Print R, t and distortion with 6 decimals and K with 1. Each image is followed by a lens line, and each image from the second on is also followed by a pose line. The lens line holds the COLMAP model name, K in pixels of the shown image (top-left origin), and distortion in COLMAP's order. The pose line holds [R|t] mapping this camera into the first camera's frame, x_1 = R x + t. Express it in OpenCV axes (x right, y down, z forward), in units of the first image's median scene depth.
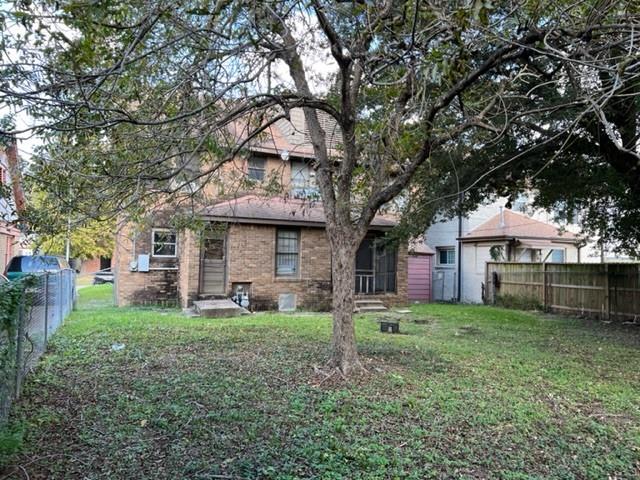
lens RADIAL K [[482.4, 0, 320.0], [0, 482.4, 240.0], [0, 0, 1]] dist [0.083410, -0.000750]
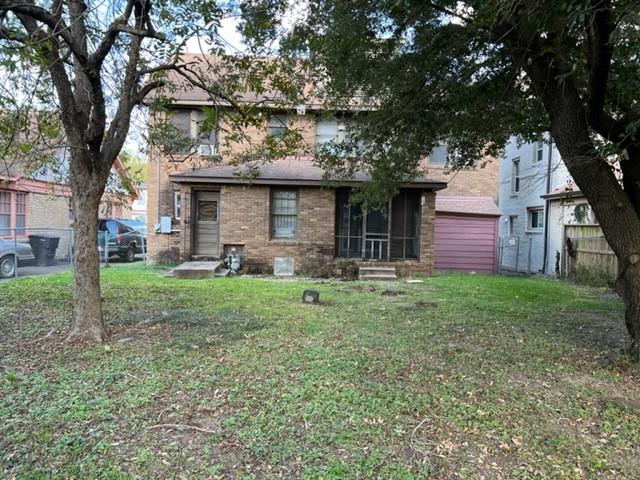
lens RADIAL K [[482.4, 0, 320.0], [0, 482.4, 240.0], [0, 0, 1]] dist [0.083410, -0.000750]
pose [[0.927931, 0.011756, -0.372567, 0.343843], [0.013697, 0.997752, 0.065599, 0.015303], [0.372501, -0.065975, 0.925684, 0.147367]]
